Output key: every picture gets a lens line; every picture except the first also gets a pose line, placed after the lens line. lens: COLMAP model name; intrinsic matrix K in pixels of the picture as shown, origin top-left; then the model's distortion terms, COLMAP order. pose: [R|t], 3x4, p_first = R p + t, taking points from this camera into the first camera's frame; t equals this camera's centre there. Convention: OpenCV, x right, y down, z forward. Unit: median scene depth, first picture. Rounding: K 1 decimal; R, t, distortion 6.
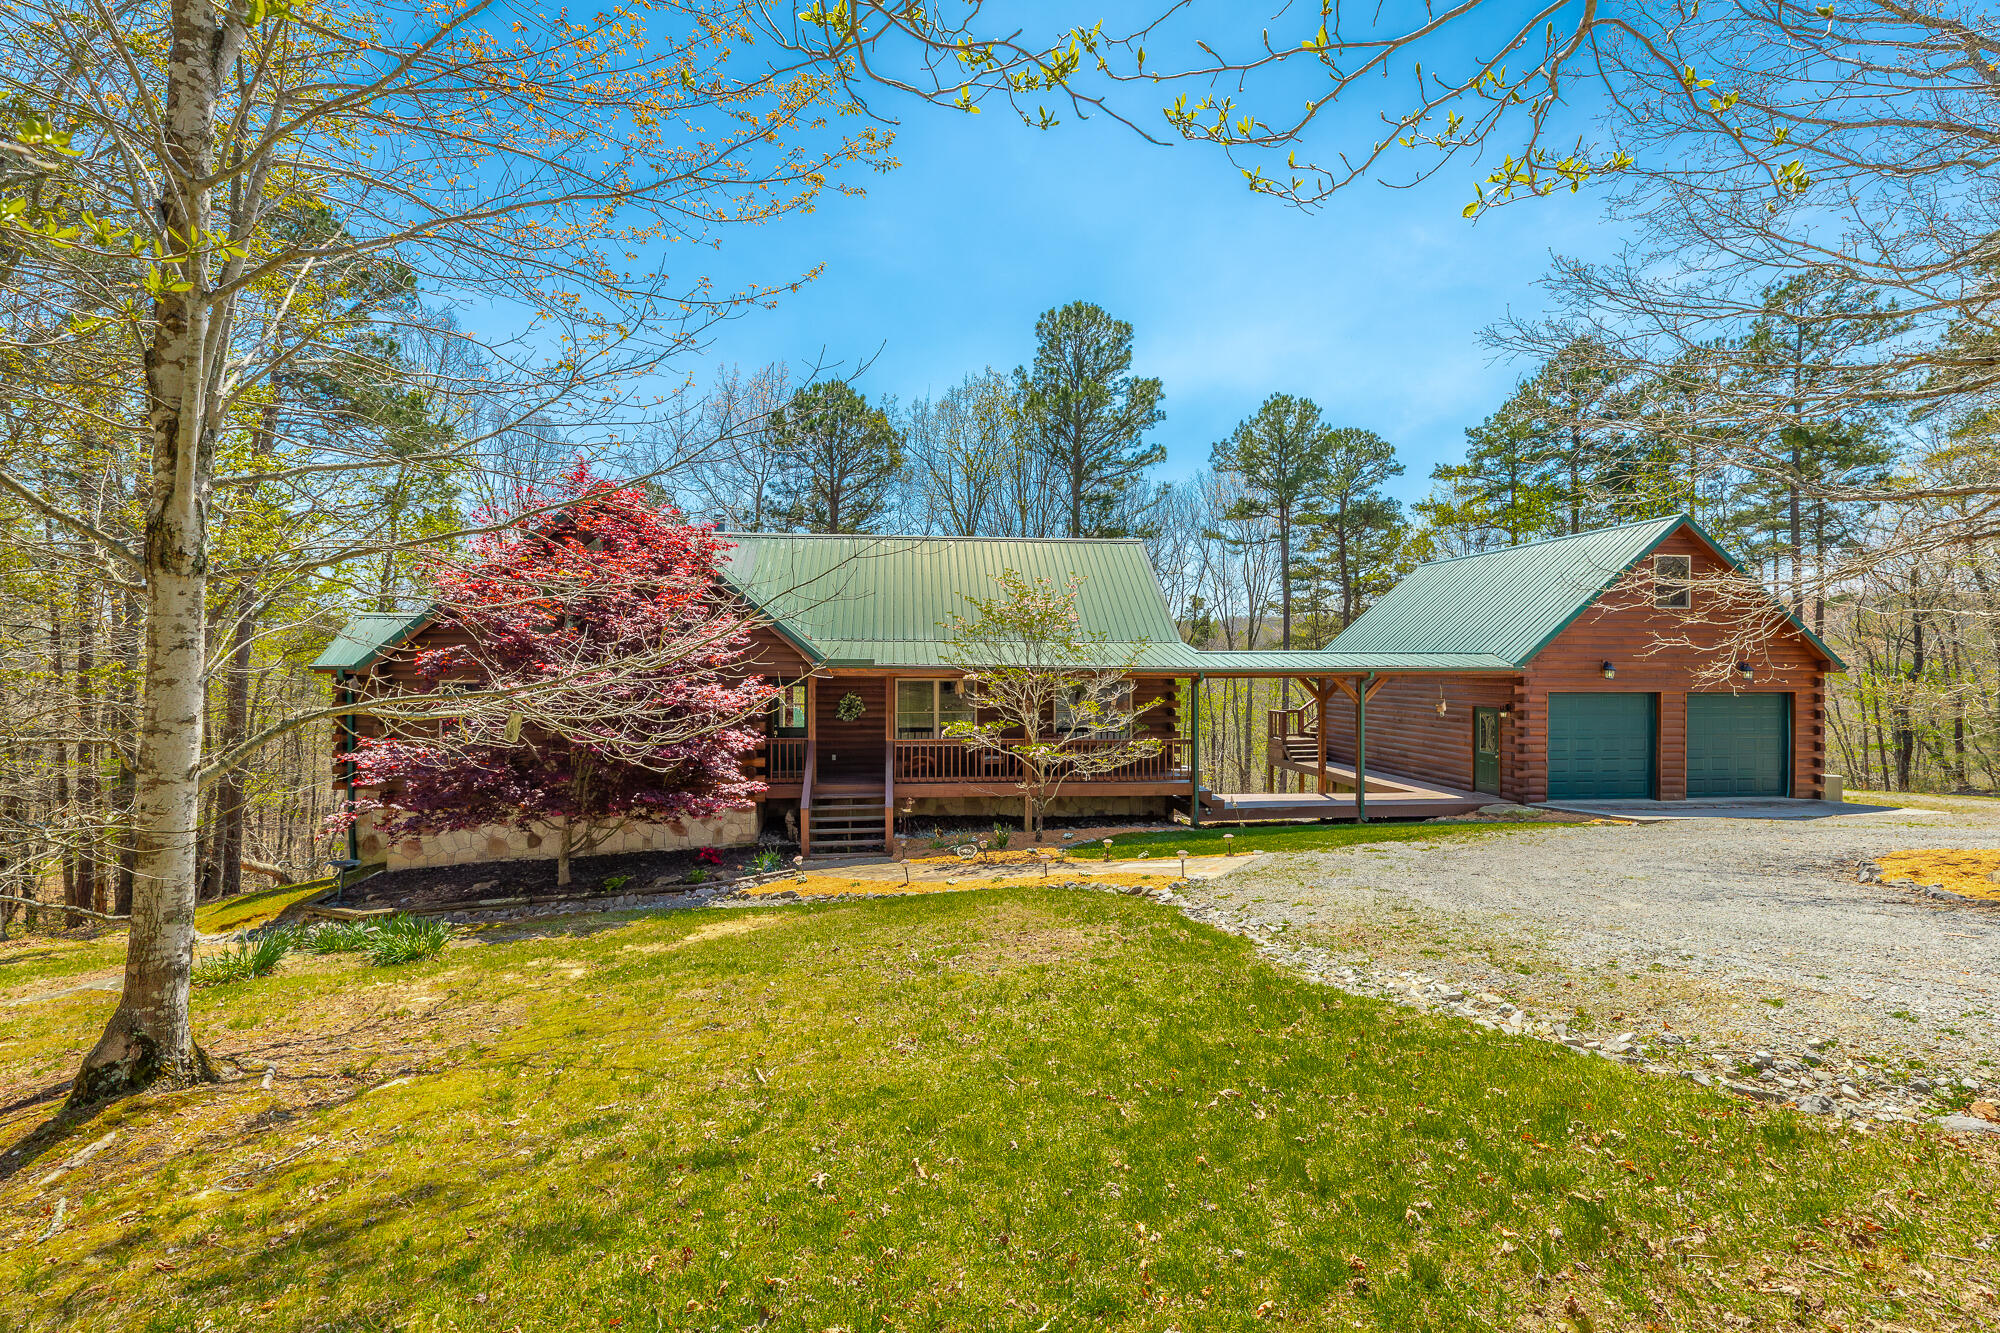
lens RADIAL K [[920.3, 0, 1003.7], [0, 920.3, 643.6], [0, 0, 1]] dist [-0.003241, -0.000763]
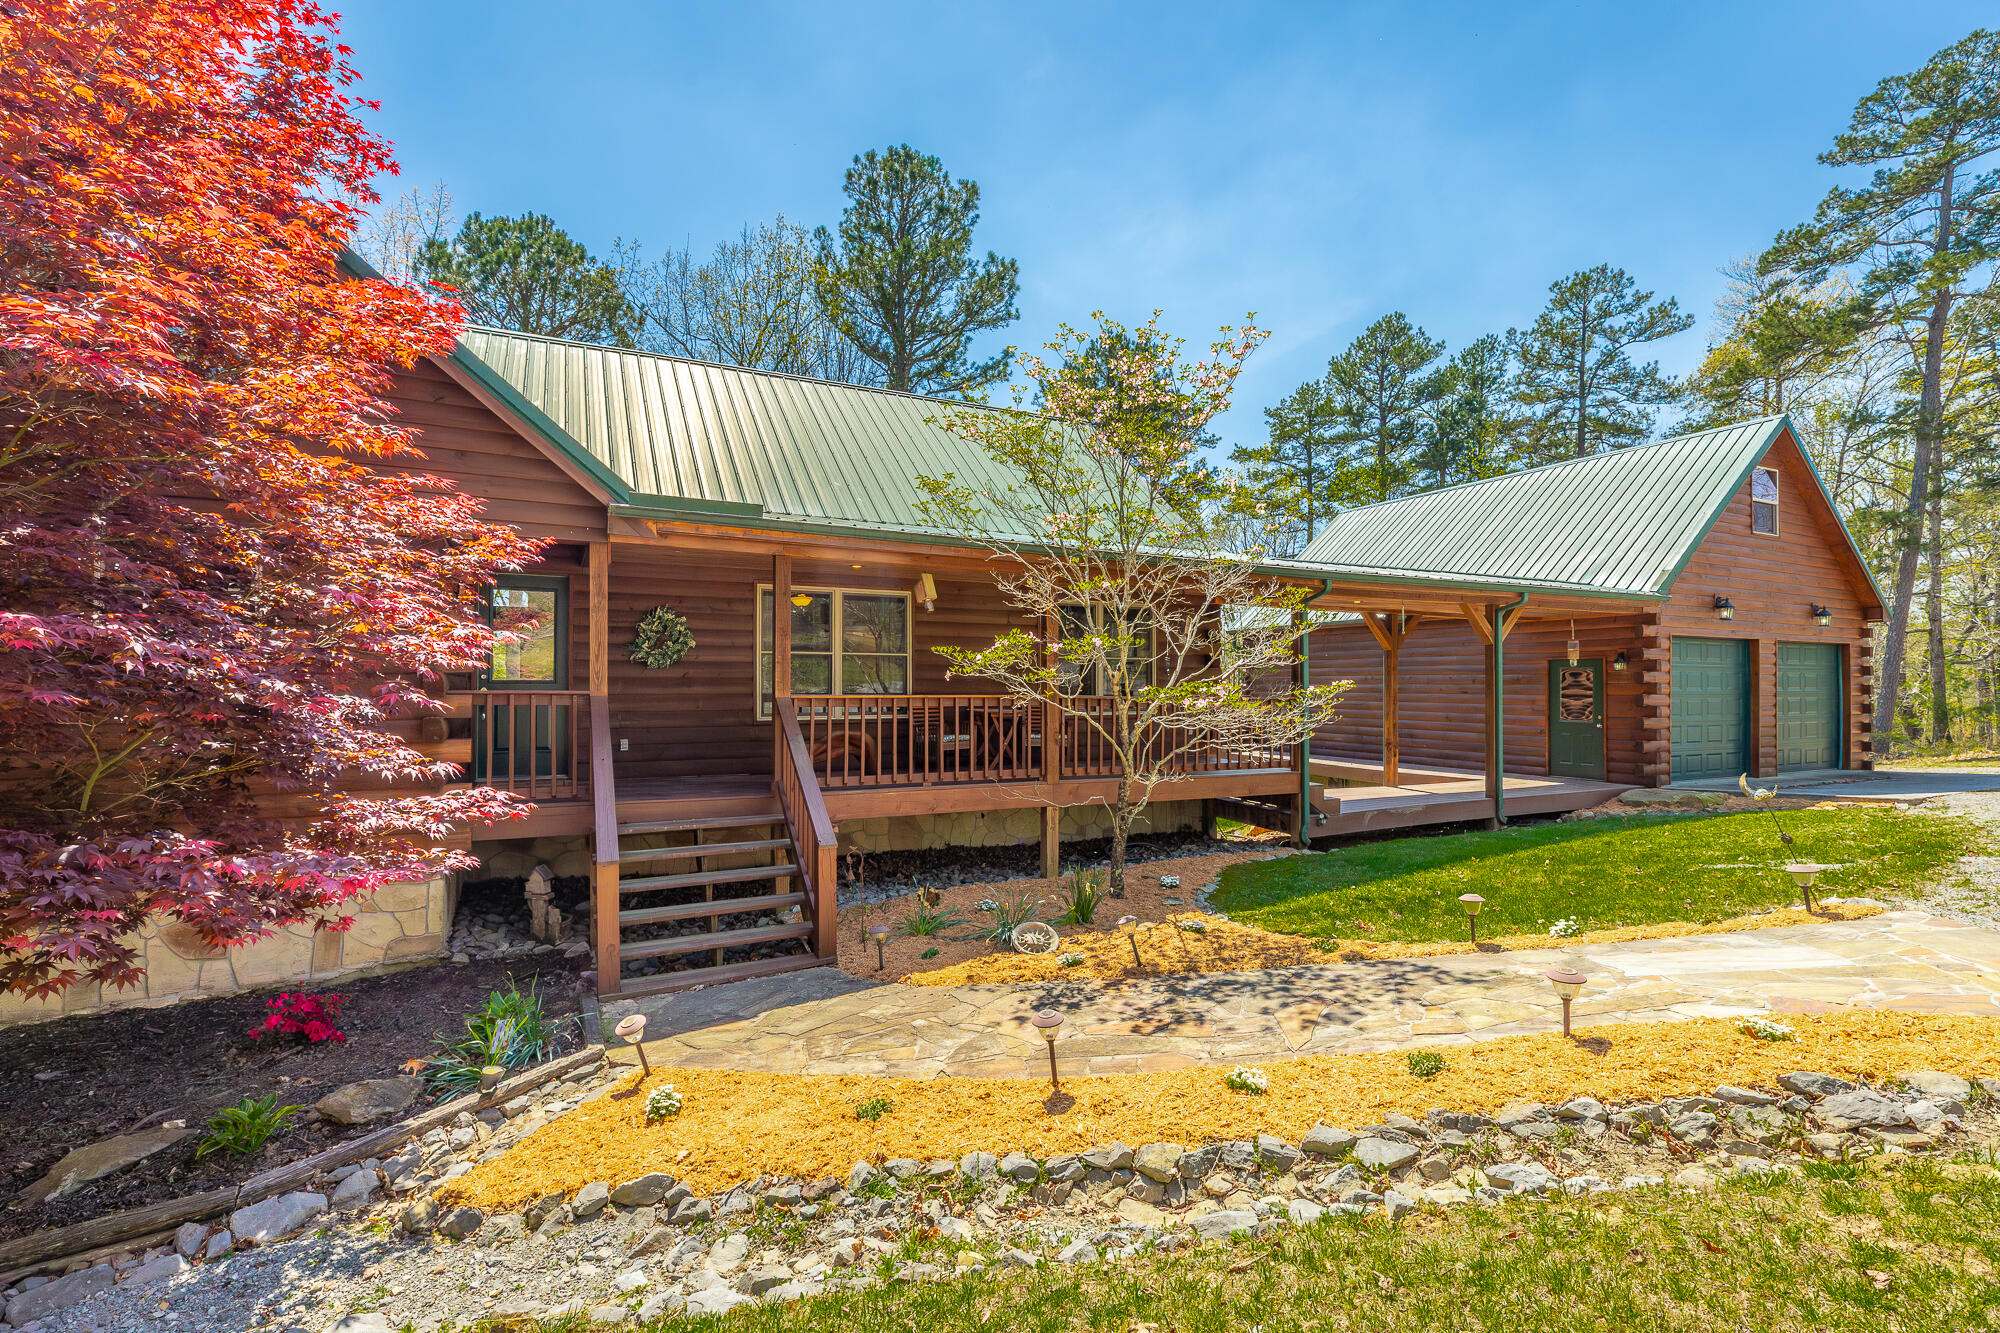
lens RADIAL K [[892.5, 0, 993.0], [0, 892.5, 668.9], [0, 0, 1]] dist [0.002442, 0.000172]
pose [[0.941371, 0.006454, 0.337310, -0.155659], [-0.006940, 0.999976, 0.000234, 0.080492], [-0.337300, -0.002561, 0.941394, 0.491022]]
